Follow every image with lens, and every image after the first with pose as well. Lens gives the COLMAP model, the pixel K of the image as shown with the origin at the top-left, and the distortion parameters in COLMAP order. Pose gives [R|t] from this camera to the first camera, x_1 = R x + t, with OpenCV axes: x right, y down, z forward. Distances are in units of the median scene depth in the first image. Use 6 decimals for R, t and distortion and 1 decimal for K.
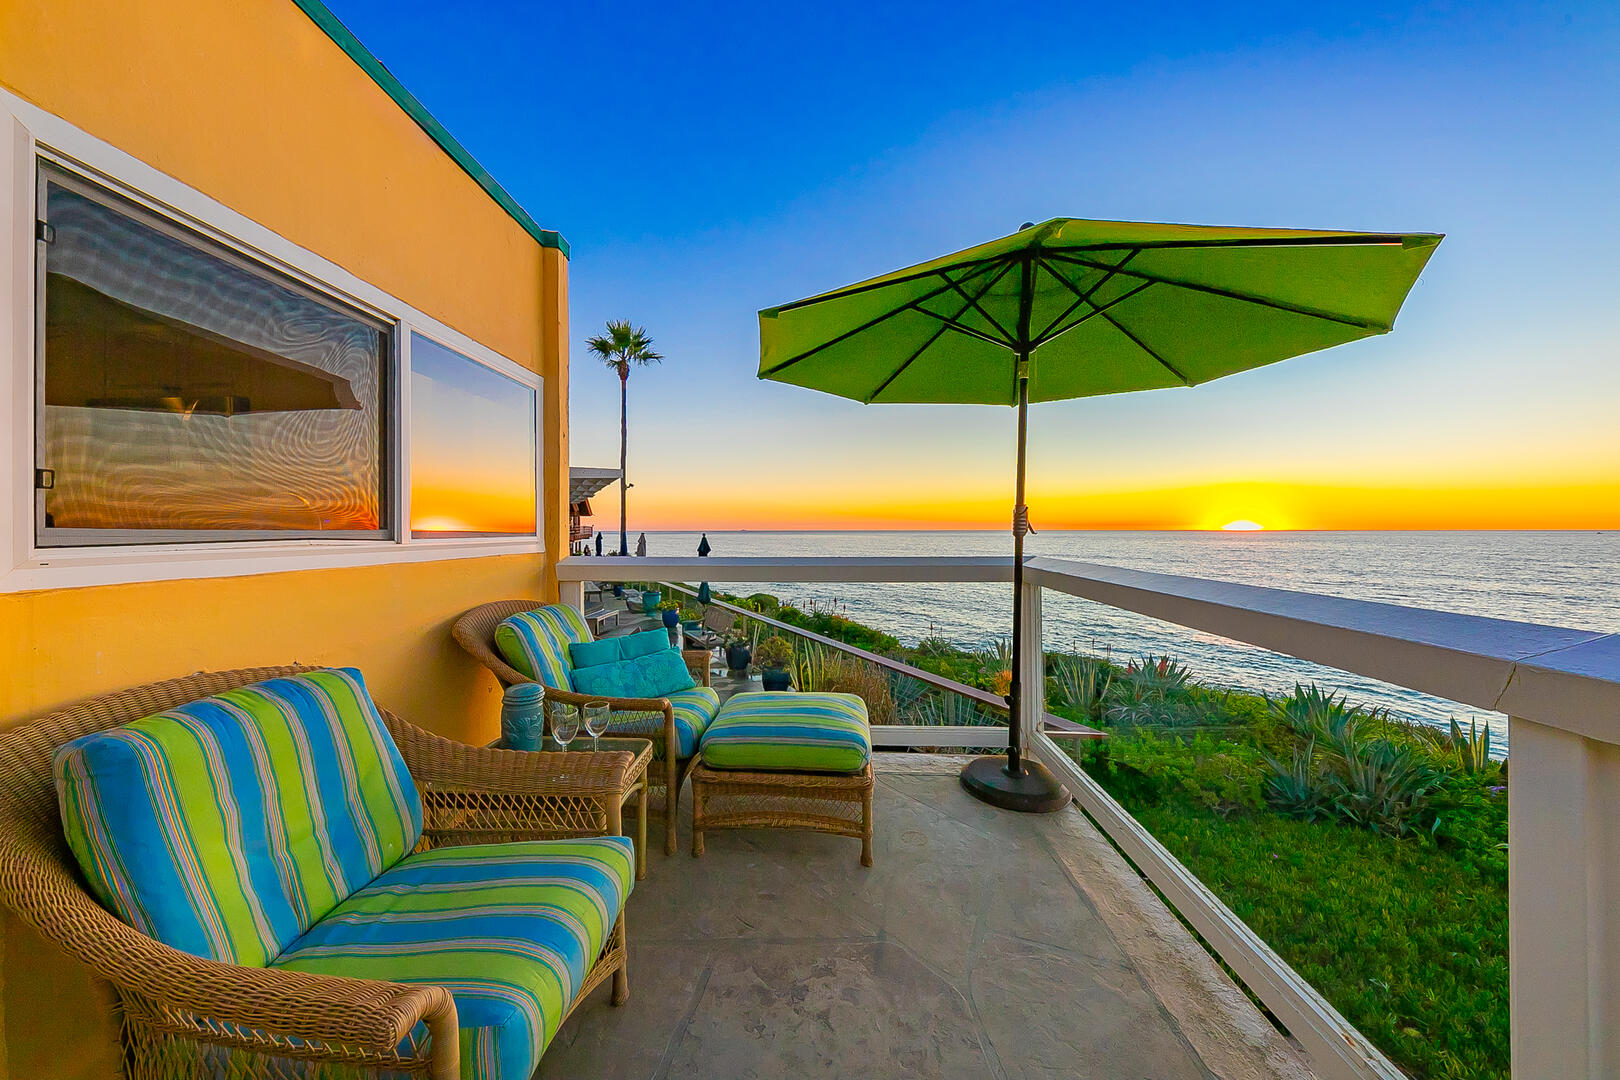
lens RADIAL K [[570.4, 0, 794.4], [0, 570.4, 532.4], [0, 0, 1]] dist [-0.000610, -0.000302]
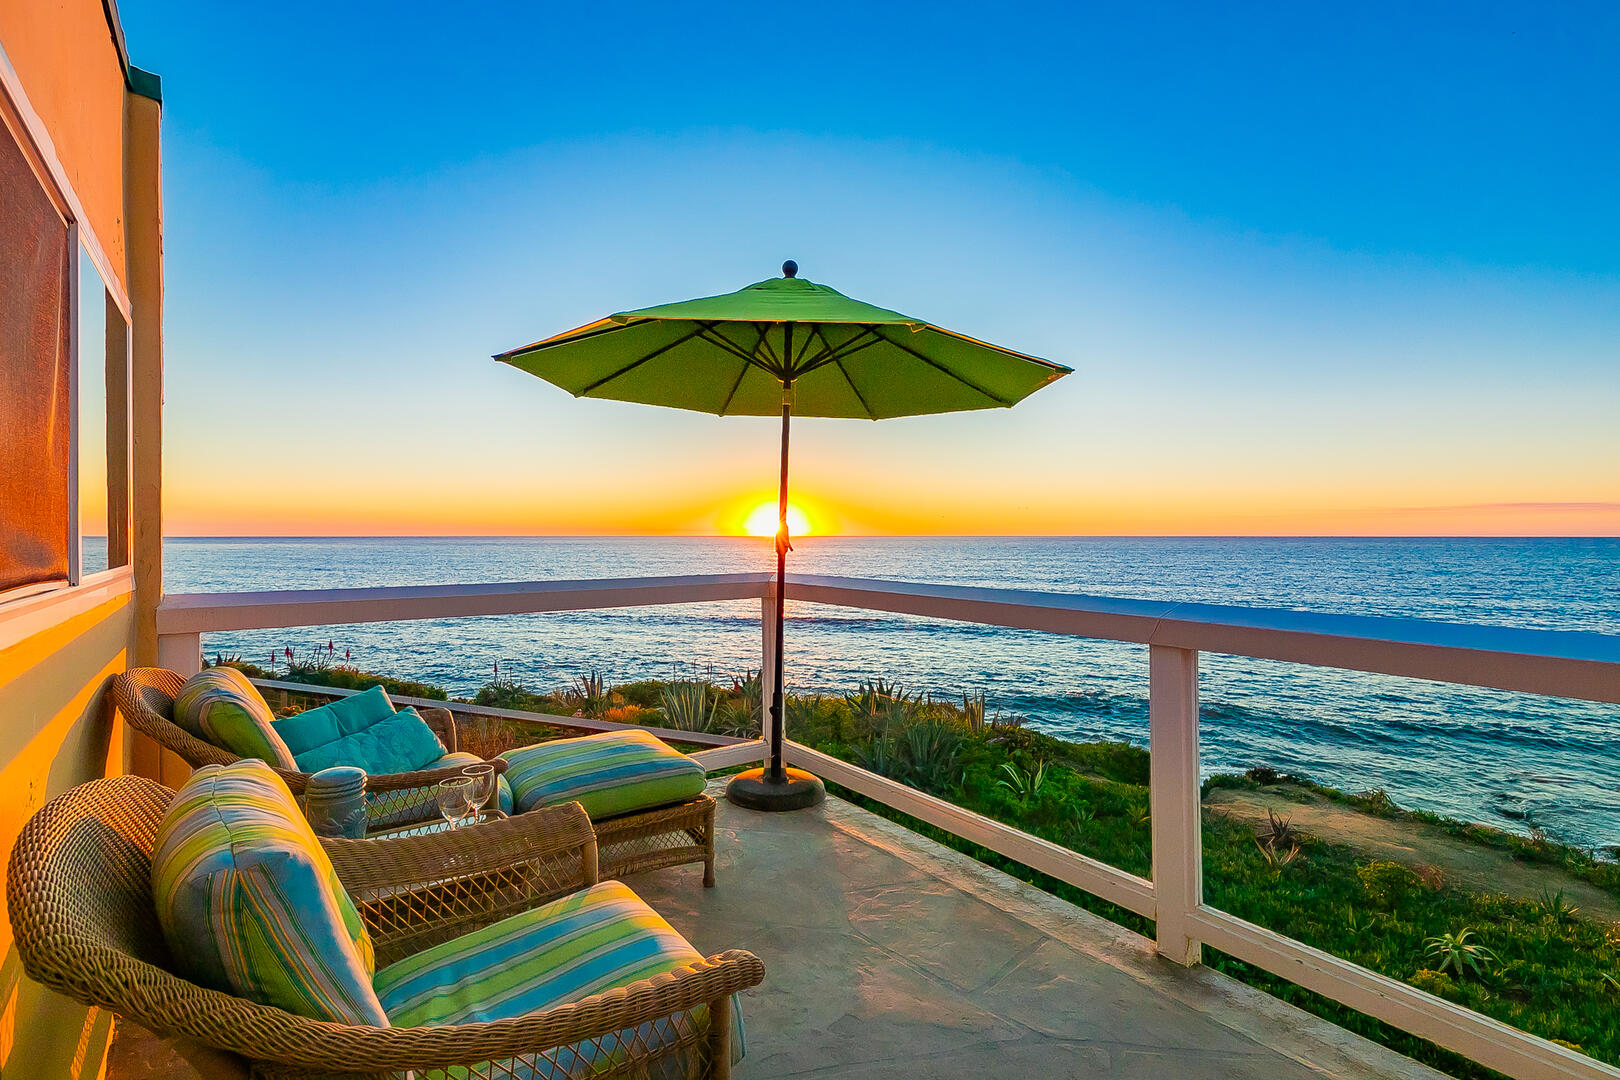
lens RADIAL K [[751.2, 0, 804.6], [0, 751.2, 538.8], [0, 0, 1]] dist [0.003020, 0.000203]
pose [[0.770471, -0.003587, 0.637465, -0.324001], [0.003640, 0.999993, 0.001228, -0.015448], [-0.637464, 0.001375, 0.770479, -0.068709]]
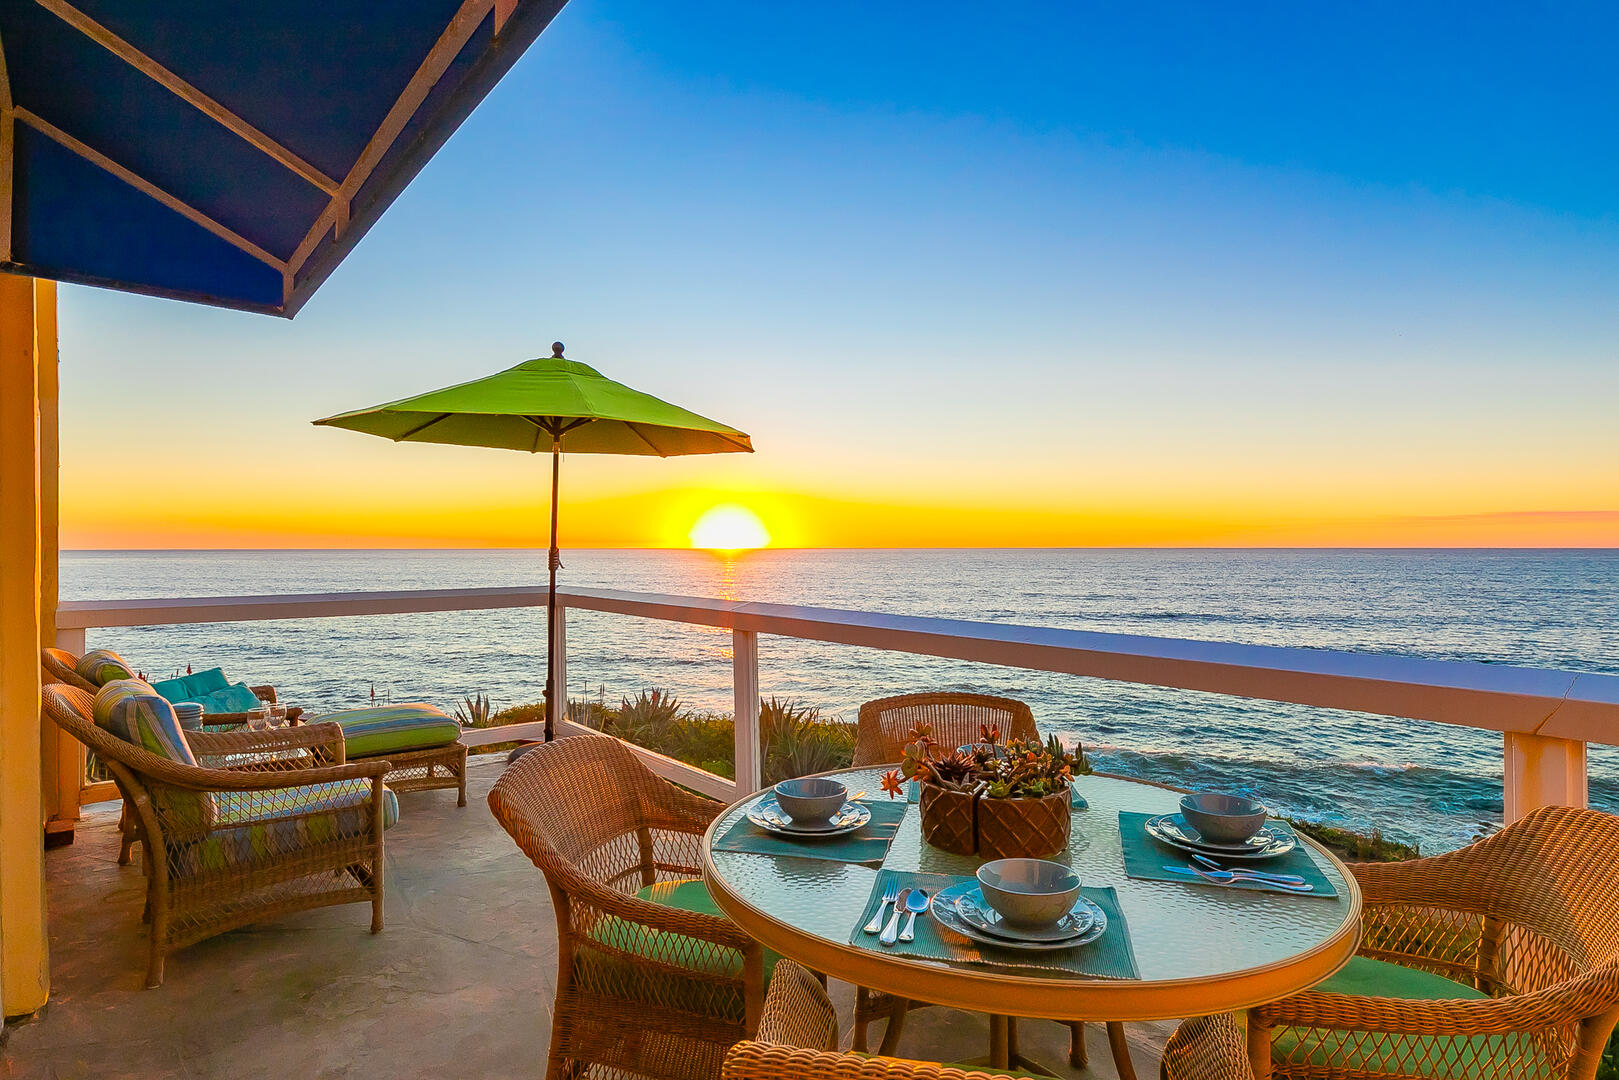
lens RADIAL K [[863.0, 0, 807.6], [0, 863.0, 551.2], [0, 0, 1]] dist [0.012610, 0.000120]
pose [[0.734654, -0.003861, 0.678431, -0.388538], [0.004815, 0.999988, 0.000476, -0.025850], [-0.678424, 0.002917, 0.734664, -0.641562]]
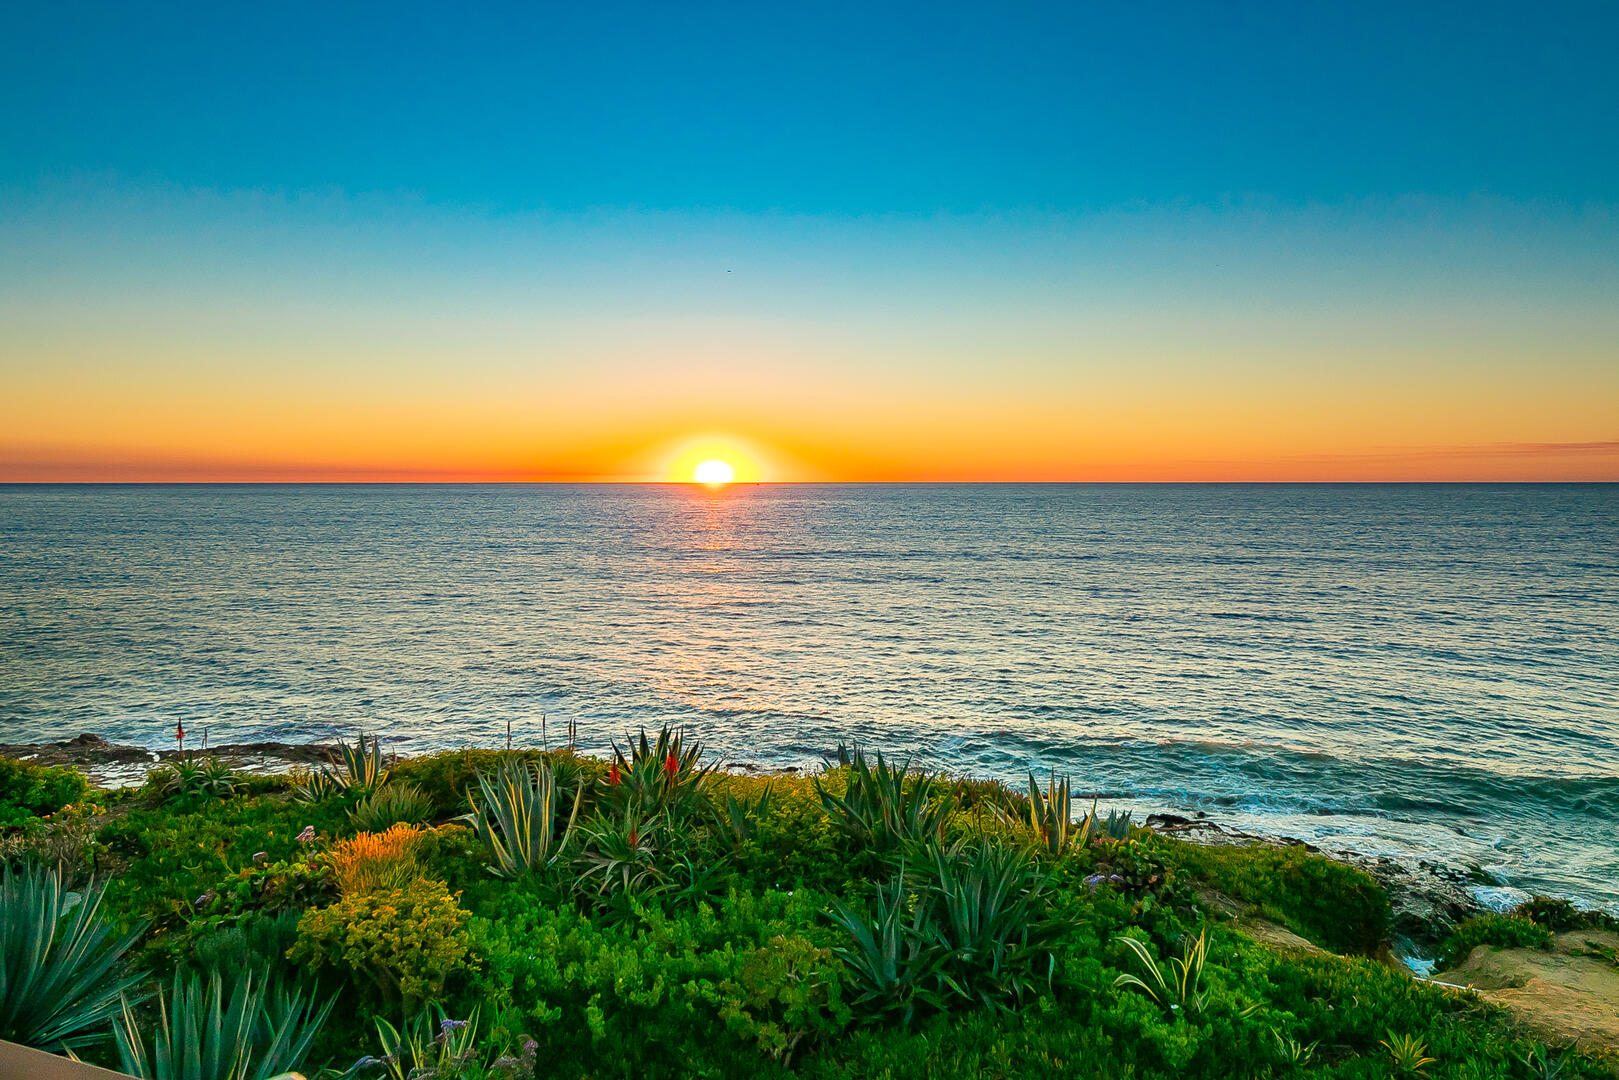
lens RADIAL K [[1038.8, 0, 810.0], [0, 1038.8, 541.2], [0, 0, 1]] dist [0.003159, 0.001777]
pose [[0.735548, -0.038331, 0.676388, 0.307202], [0.002870, 0.998565, 0.053468, -0.040514], [-0.677467, -0.037387, 0.734603, 0.644317]]
